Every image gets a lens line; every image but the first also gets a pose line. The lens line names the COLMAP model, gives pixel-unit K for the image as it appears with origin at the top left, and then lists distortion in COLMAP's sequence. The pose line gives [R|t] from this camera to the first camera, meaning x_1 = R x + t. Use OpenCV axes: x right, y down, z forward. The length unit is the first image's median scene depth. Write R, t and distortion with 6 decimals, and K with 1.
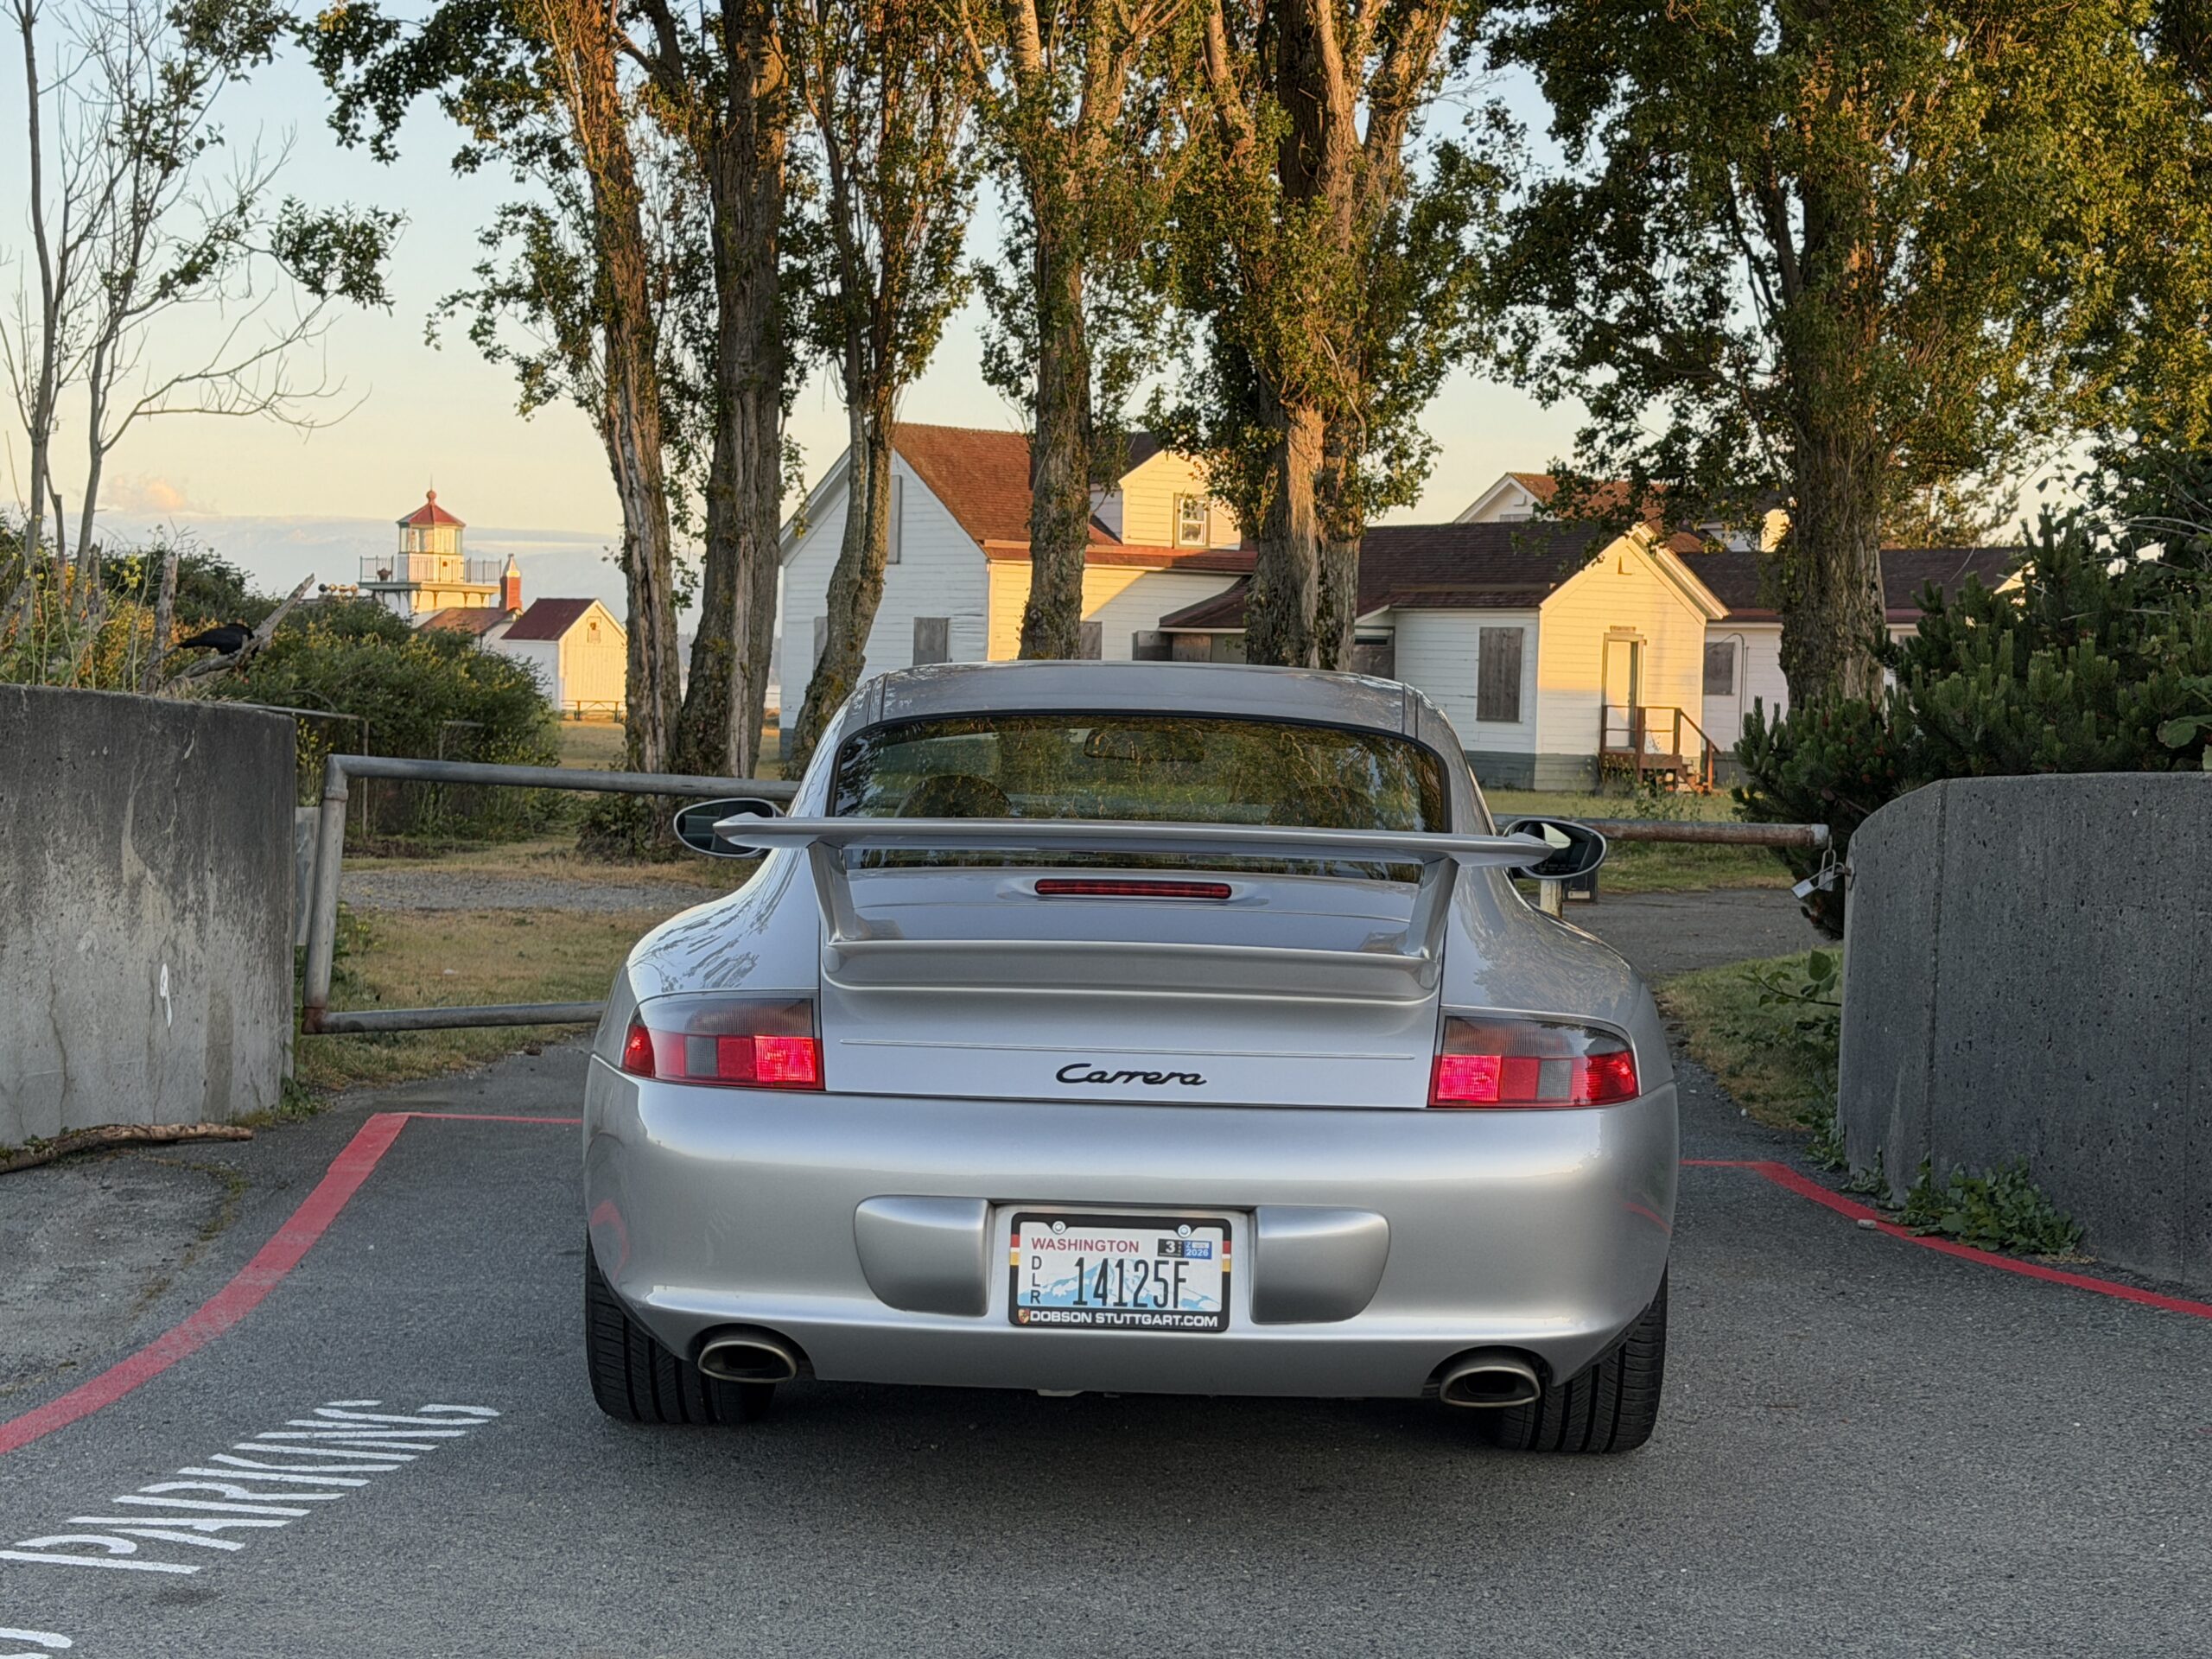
lens RADIAL K [[3700.8, 0, 1106.0], [0, 3700.8, 829.5], [0, 0, 1]] dist [0.131110, -0.130882]
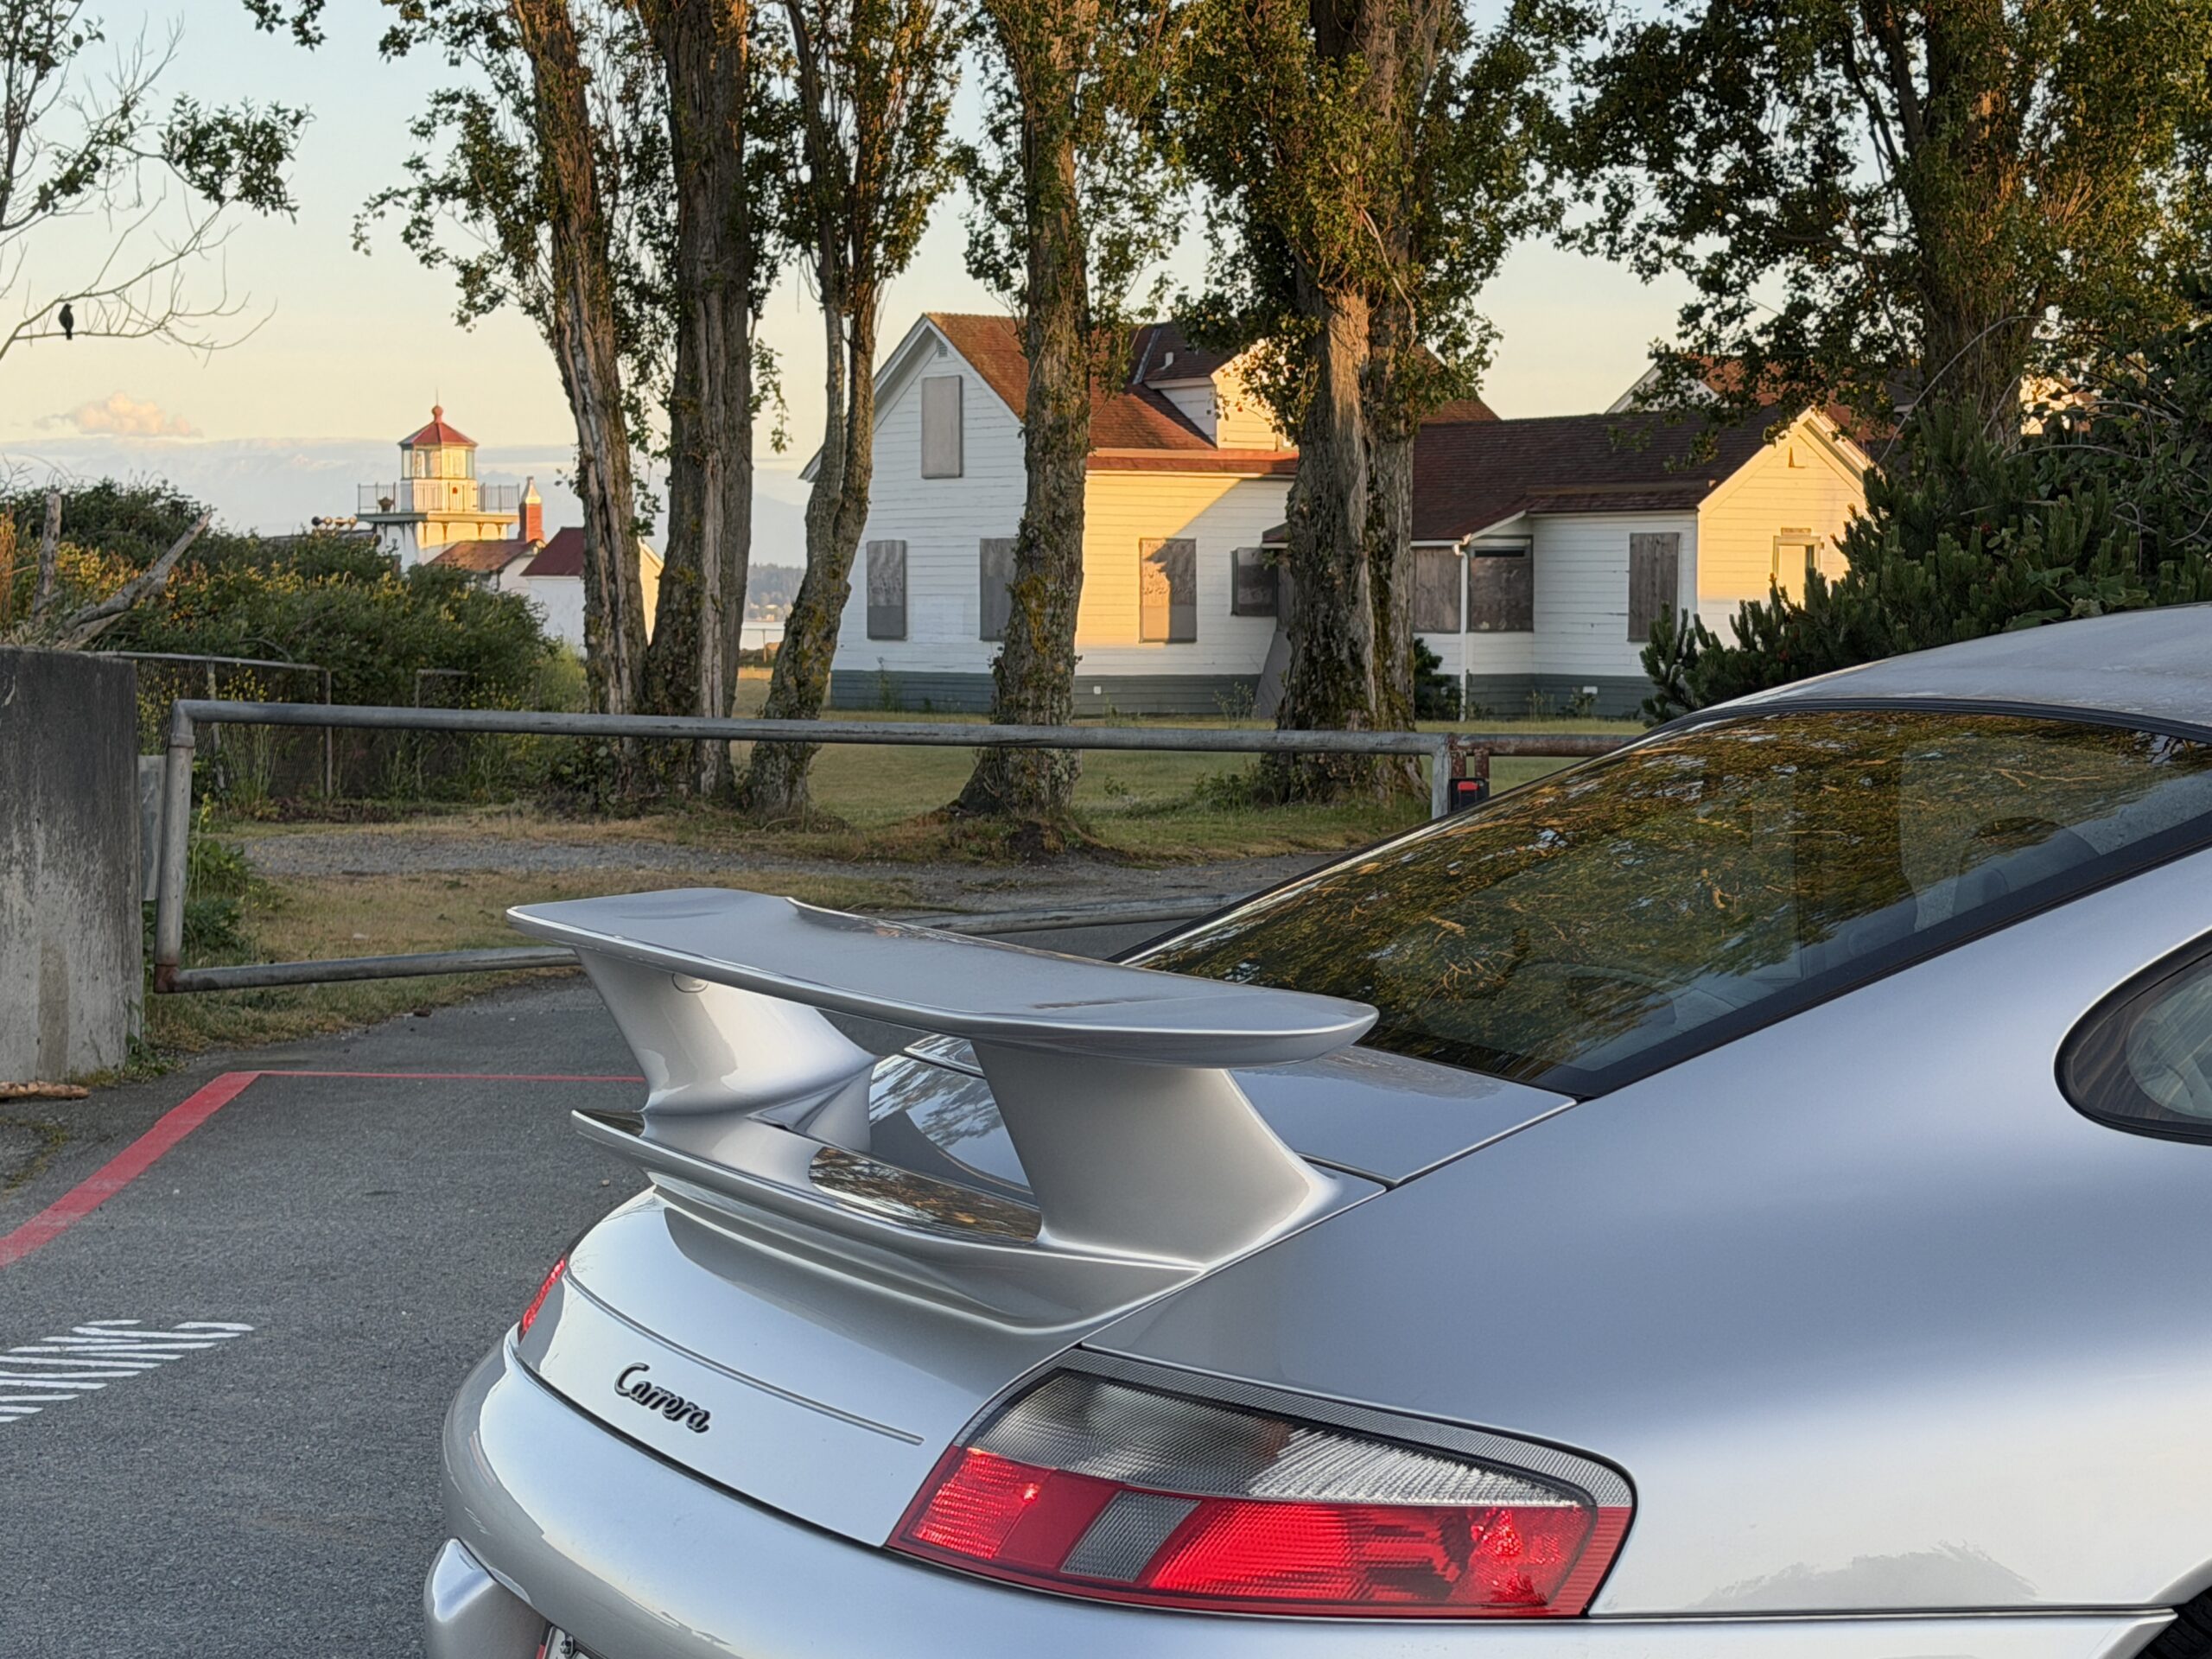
lens RADIAL K [[4329.8, 0, 1124.9], [0, 4329.8, 844.2], [0, 0, 1]] dist [0.140596, -0.149326]
pose [[0.999334, -0.023162, -0.028184, 0.029824], [0.023559, 0.999626, 0.013853, 0.003274], [0.027853, -0.014508, 0.999507, -0.050006]]
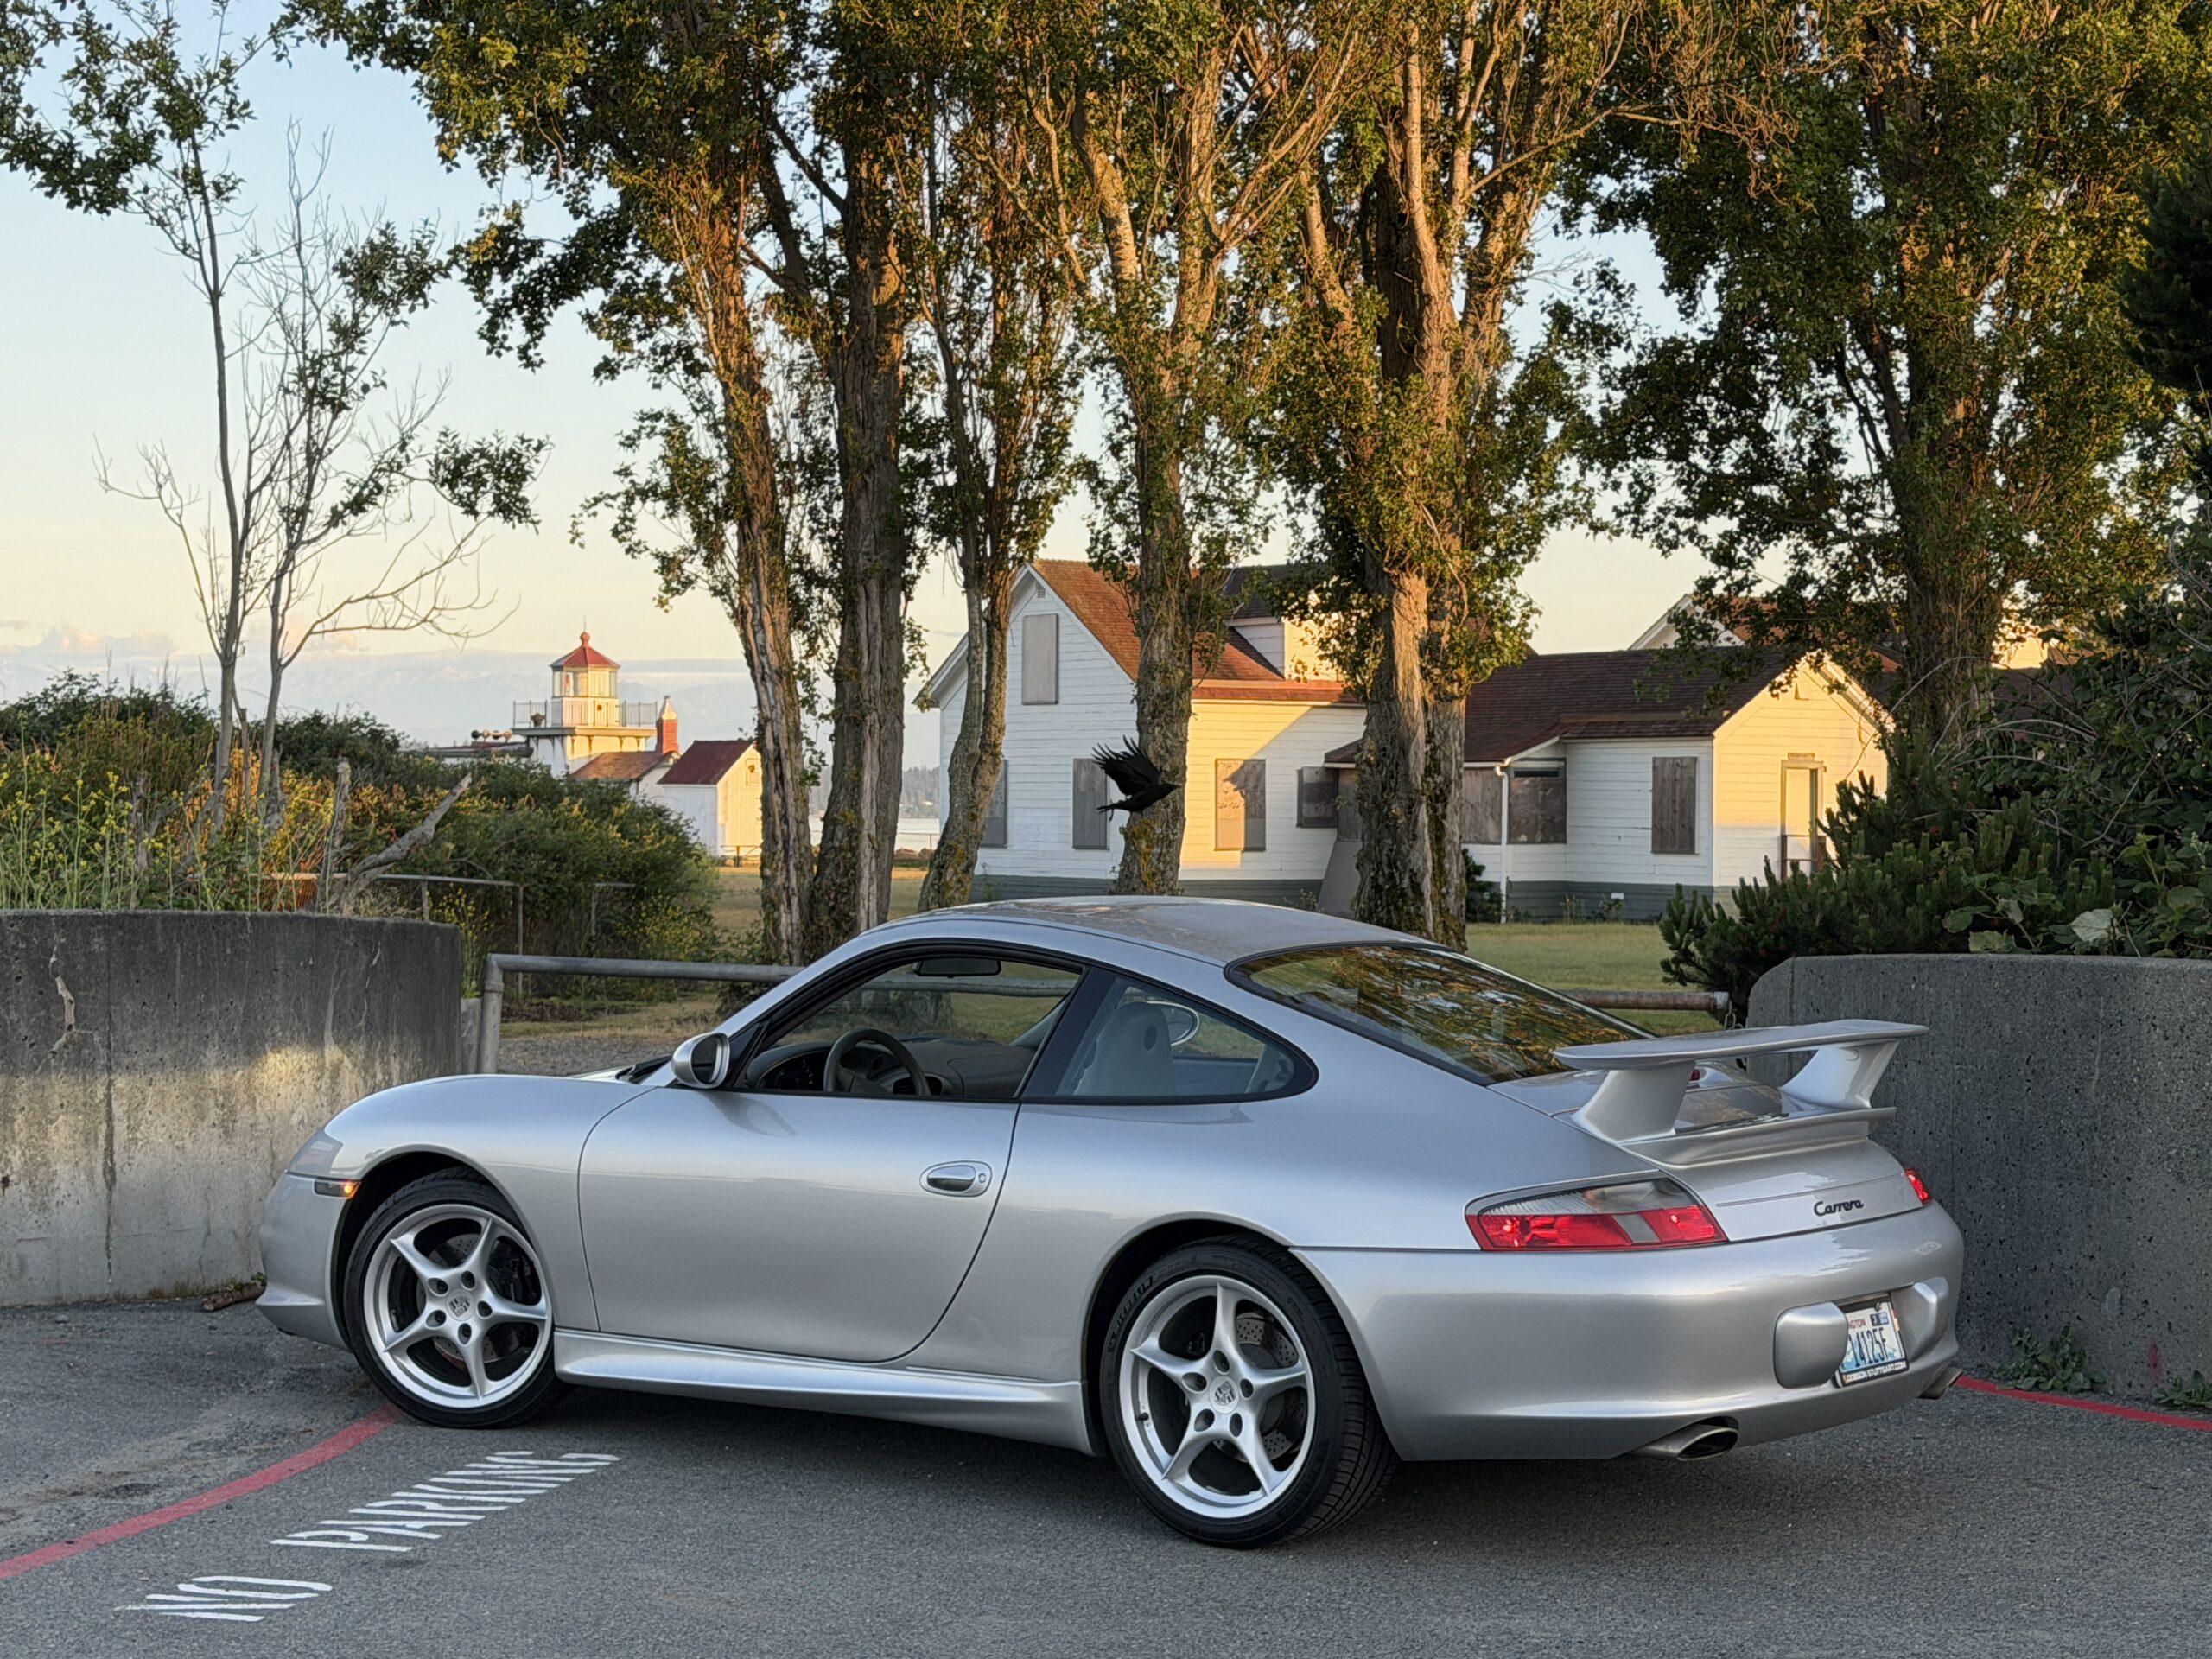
lens RADIAL K [[3937.3, 0, 1104.2], [0, 3937.3, 839.7], [0, 0, 1]] dist [0.127612, -0.005173]
pose [[0.998562, -0.020377, -0.049587, 0.024283], [0.018762, 0.999285, -0.032817, -0.005254], [0.050221, 0.031839, 0.998231, -0.119068]]
